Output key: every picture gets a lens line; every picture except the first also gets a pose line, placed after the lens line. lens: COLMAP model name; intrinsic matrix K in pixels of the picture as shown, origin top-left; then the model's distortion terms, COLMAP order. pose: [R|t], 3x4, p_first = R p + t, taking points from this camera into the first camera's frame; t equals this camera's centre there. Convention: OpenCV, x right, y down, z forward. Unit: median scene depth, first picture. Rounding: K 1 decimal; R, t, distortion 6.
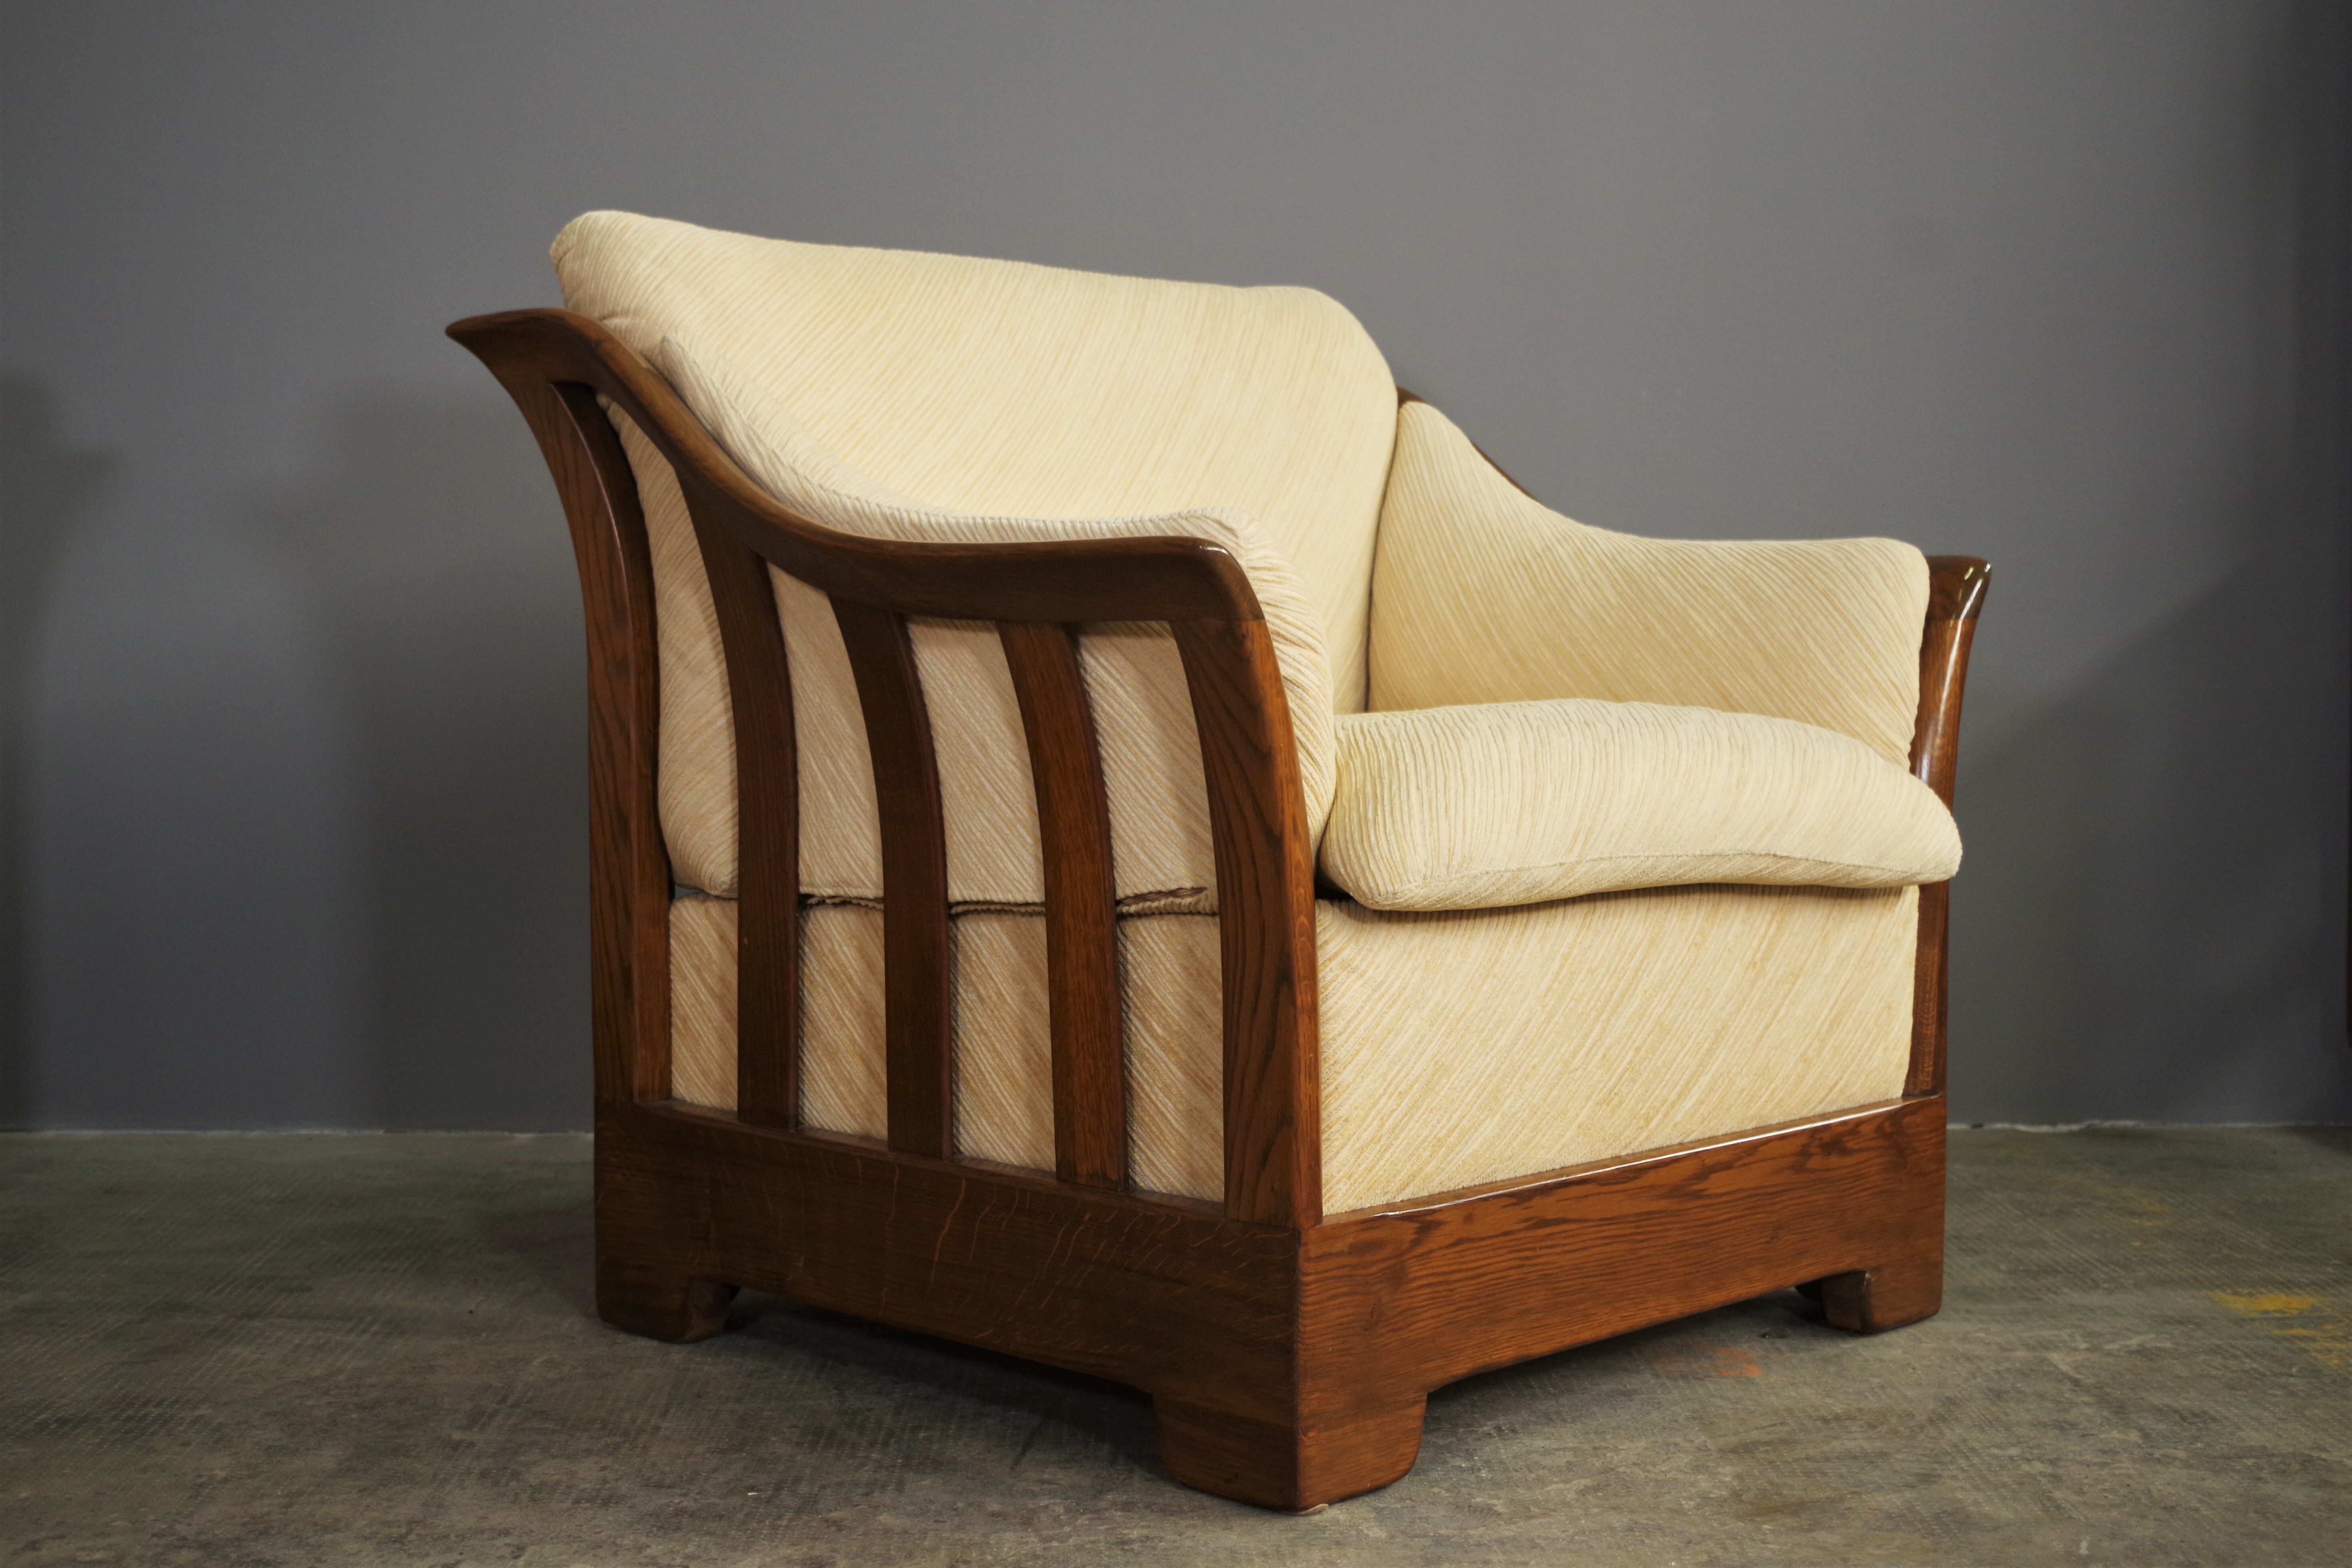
lens RADIAL K [[3019.1, 0, 1180.6], [0, 3019.1, 771.4], [0, 0, 1]] dist [-0.013973, 0.000000]
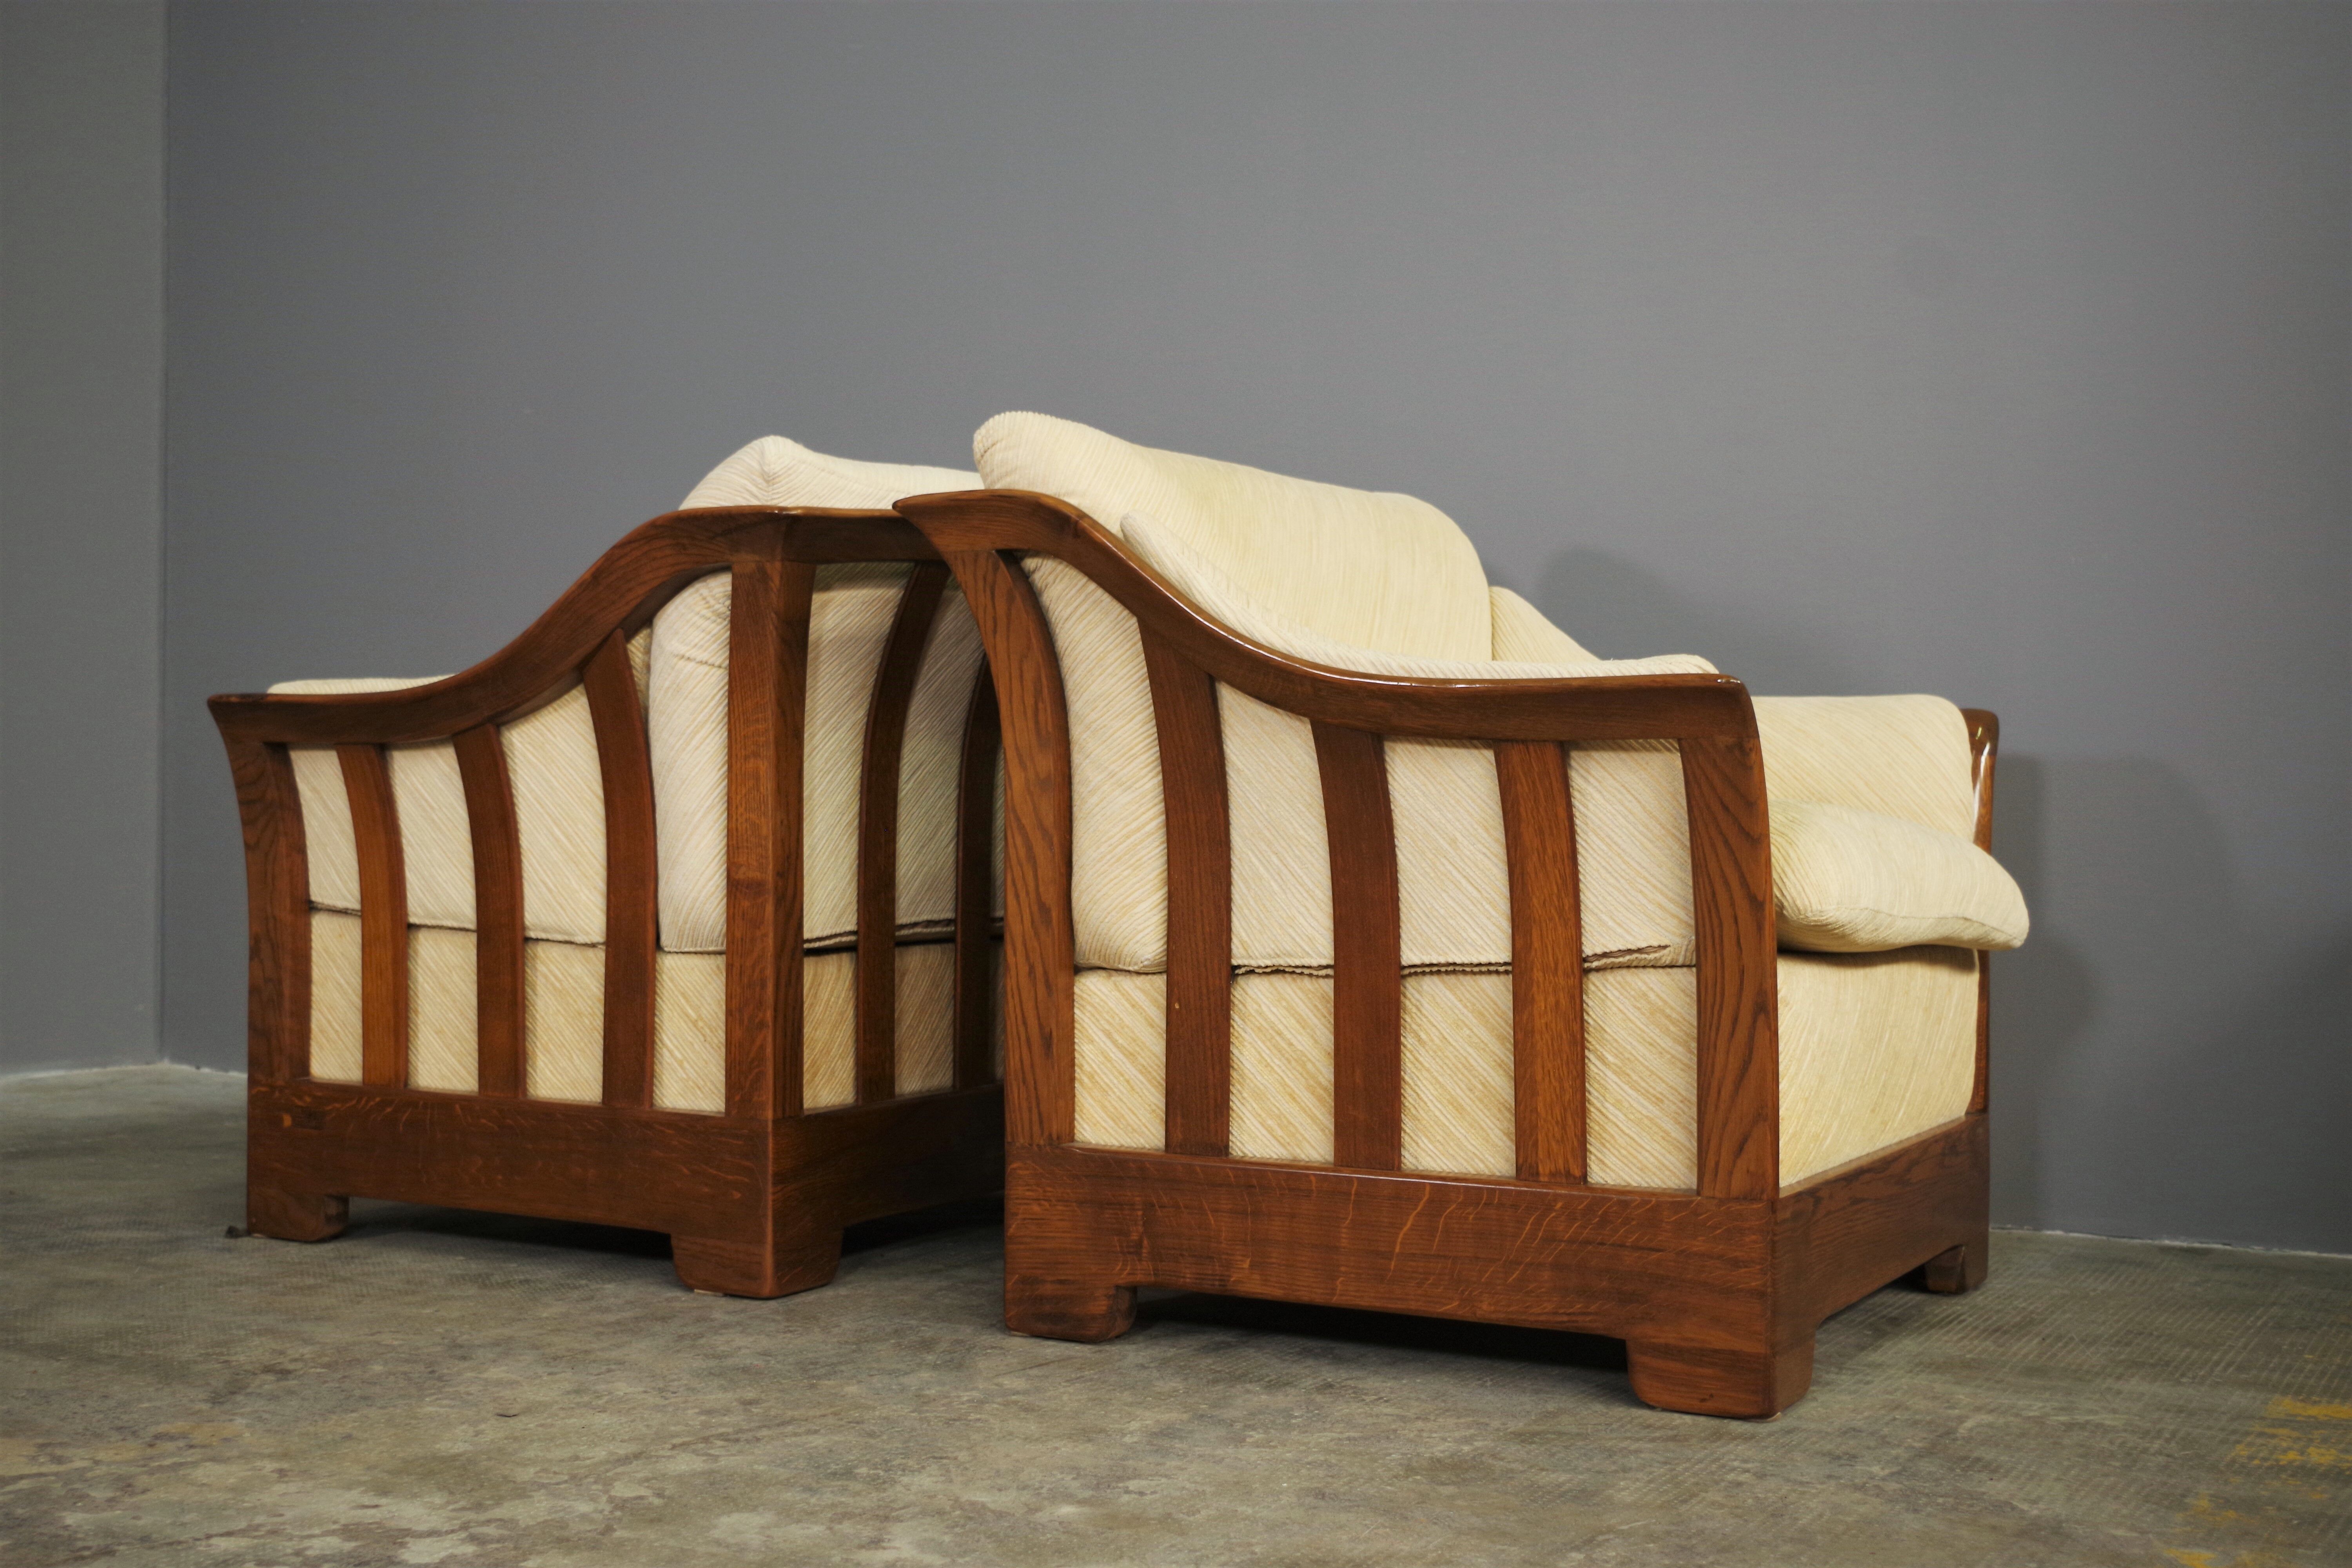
lens RADIAL K [[2720.9, 0, 1176.6], [0, 2720.9, 792.3], [0, 0, 1]] dist [-0.025013, 0.000000]
pose [[0.966193, 0.002937, 0.257802, -0.443023], [0.010858, 0.998584, -0.052070, 0.027982], [-0.257590, 0.053108, 0.964794, -0.073602]]
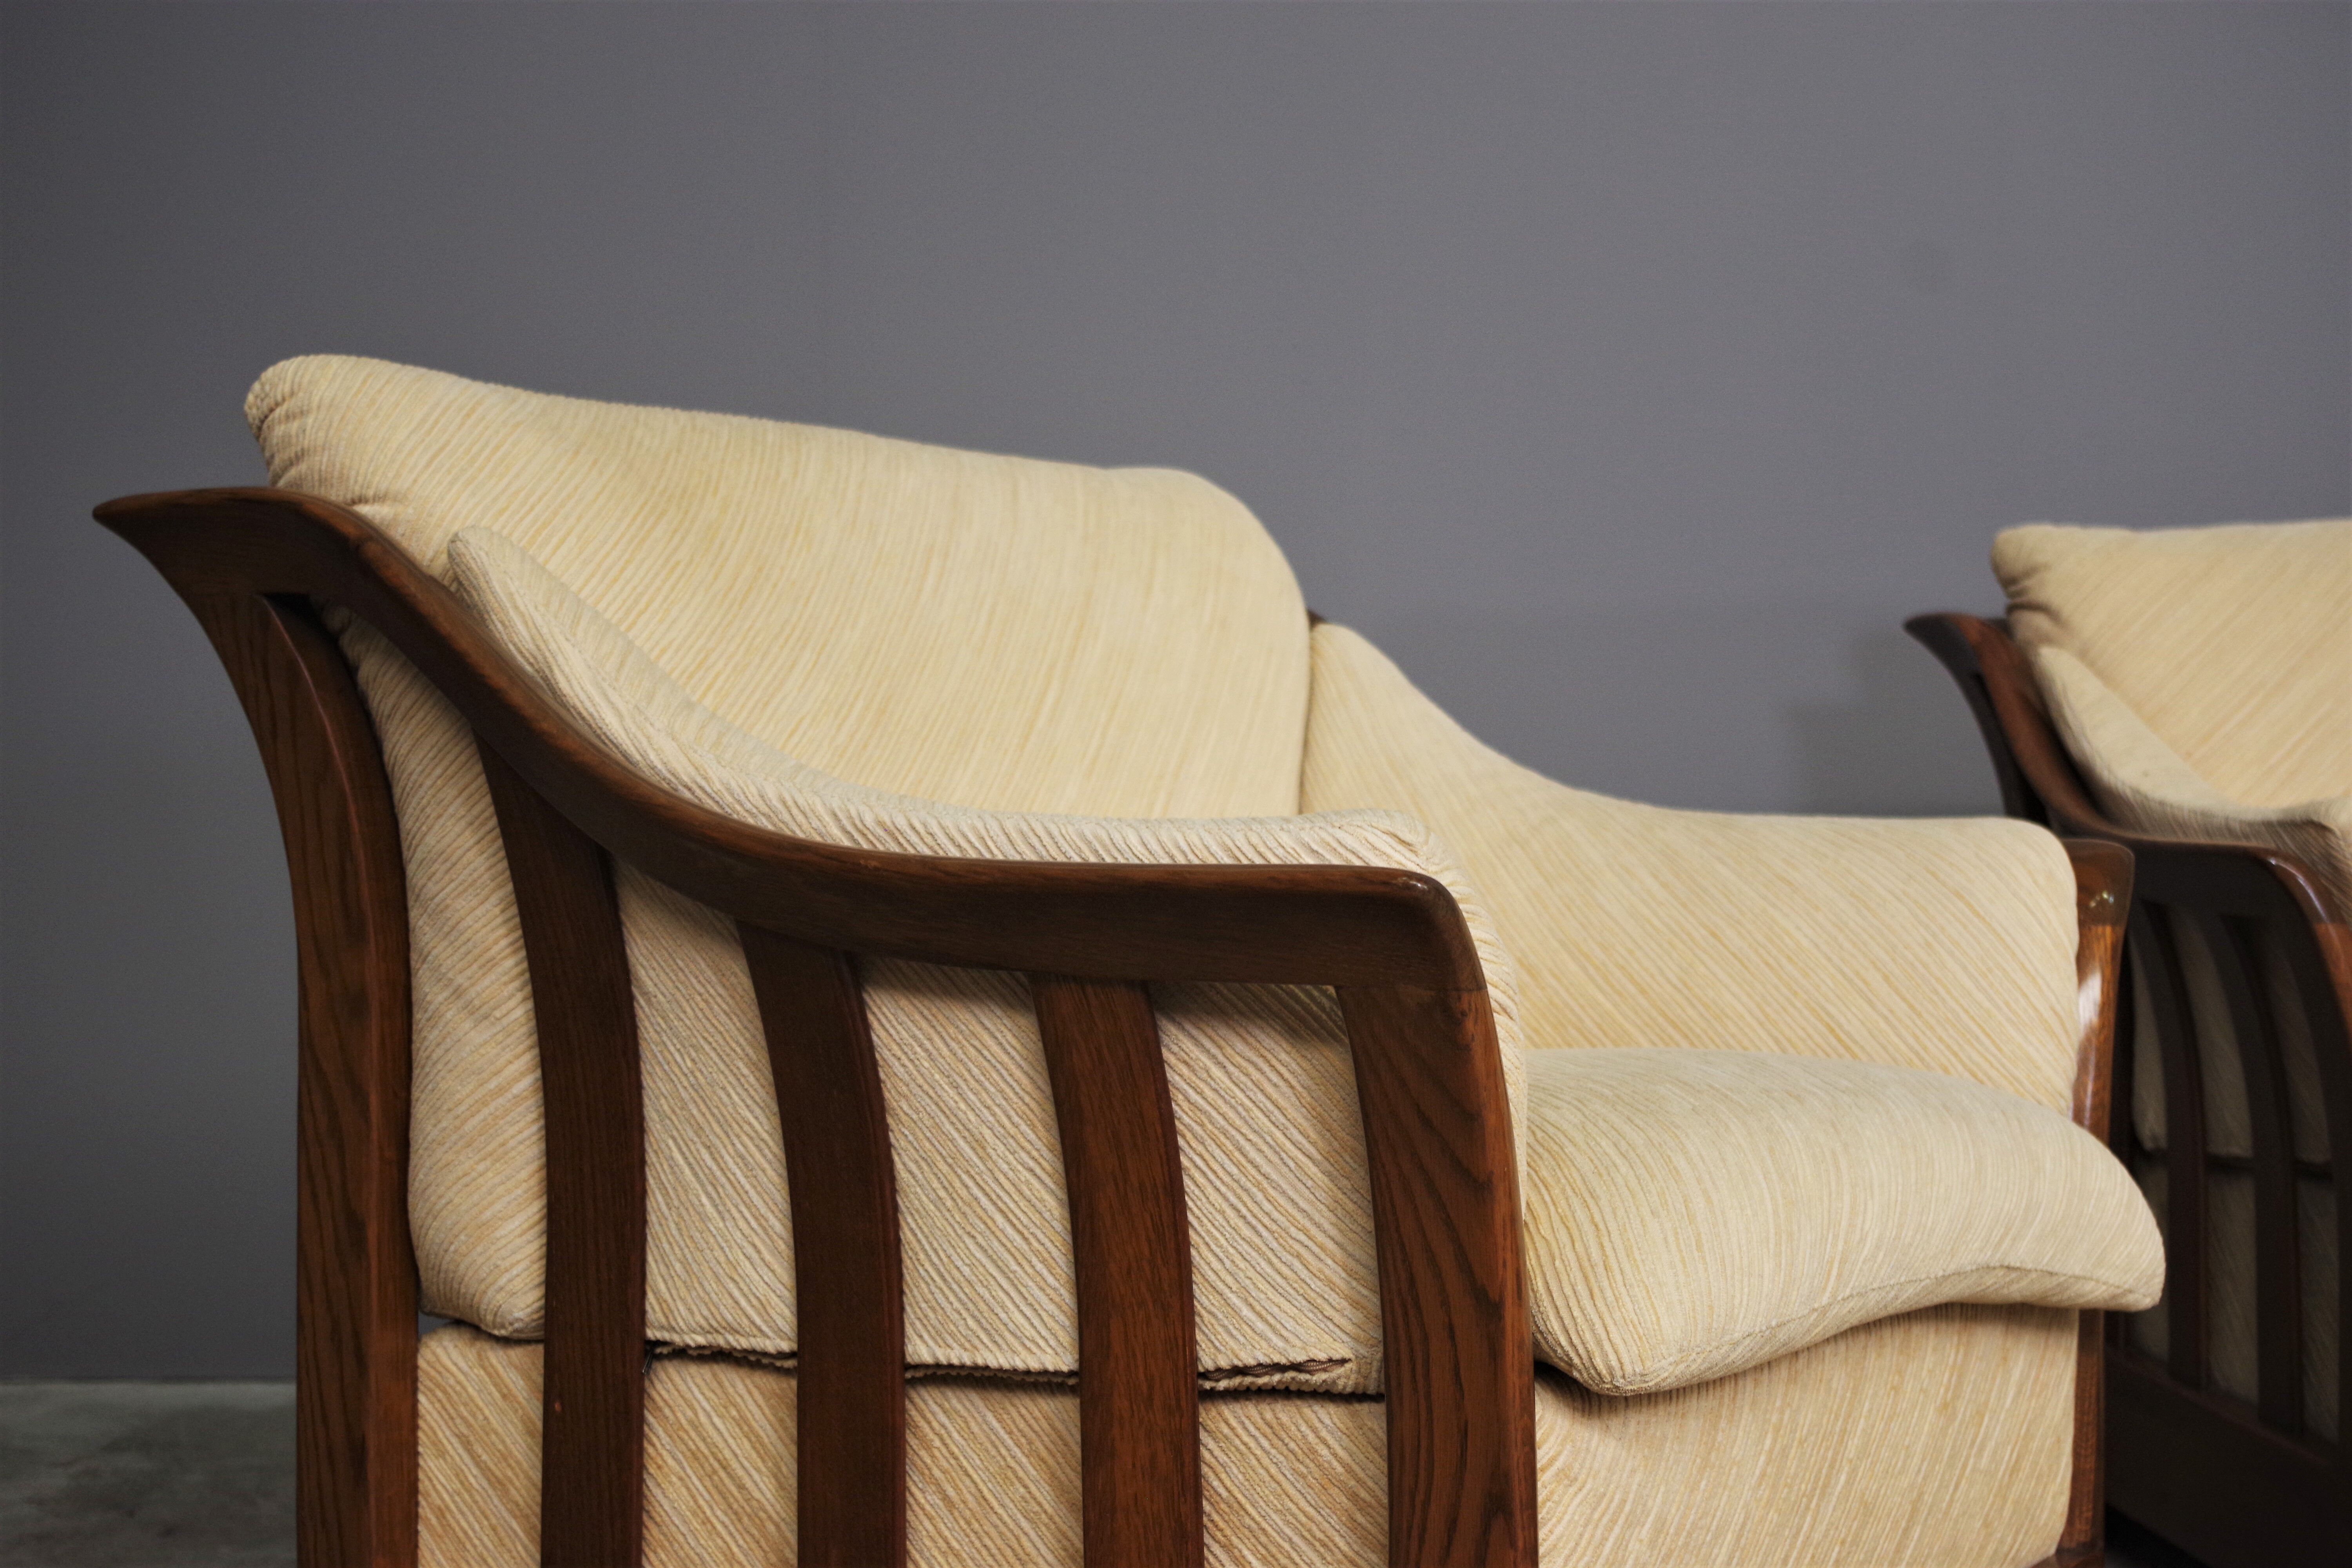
lens RADIAL K [[3302.1, 0, 1174.1], [0, 3302.1, 786.1], [0, 0, 1]] dist [0.034121, 0.000000]
pose [[0.981891, 0.006371, 0.189340, -0.154597], [0.002939, 0.998802, -0.048852, -0.049921], [-0.189424, 0.048524, 0.980696, 0.229713]]
